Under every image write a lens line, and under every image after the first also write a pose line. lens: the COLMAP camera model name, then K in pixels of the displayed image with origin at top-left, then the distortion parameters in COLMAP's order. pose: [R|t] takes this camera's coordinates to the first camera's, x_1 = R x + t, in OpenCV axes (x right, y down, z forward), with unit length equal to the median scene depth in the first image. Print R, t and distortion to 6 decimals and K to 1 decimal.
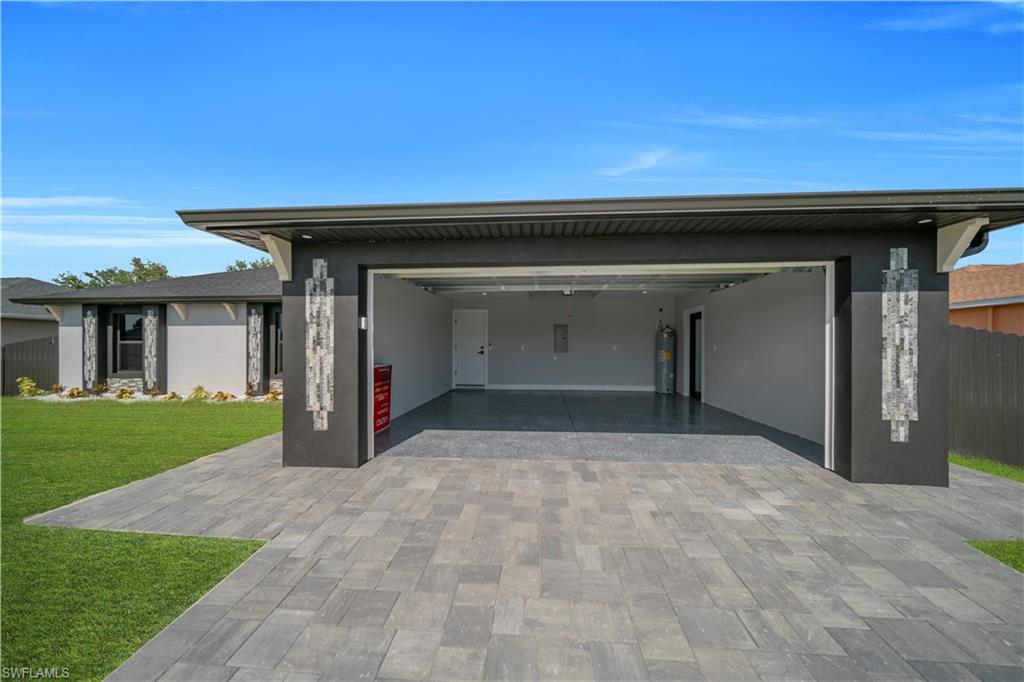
lens RADIAL K [[355.3, 0, 514.7], [0, 355.3, 346.9], [0, 0, 1]] dist [-0.000036, -0.000374]
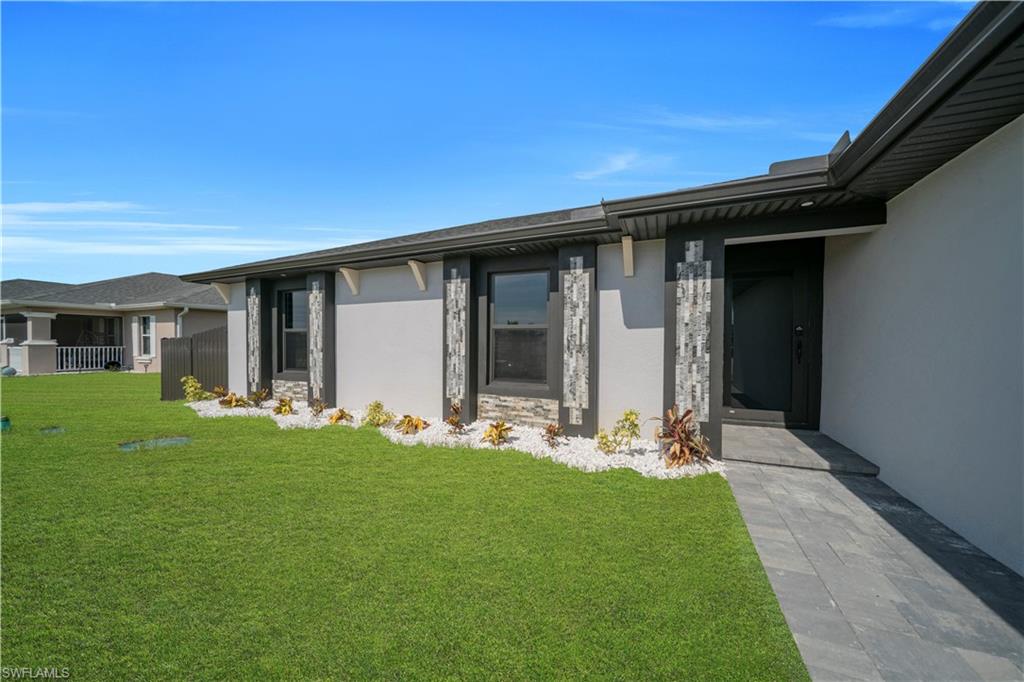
lens RADIAL K [[355.3, 0, 514.7], [0, 355.3, 346.9], [0, 0, 1]] dist [-0.000036, -0.000374]
pose [[0.945244, 0.007057, -0.326290, -0.456870], [-0.002959, 0.999910, 0.013056, 0.010302], [0.326352, -0.011375, 0.945180, 0.494436]]
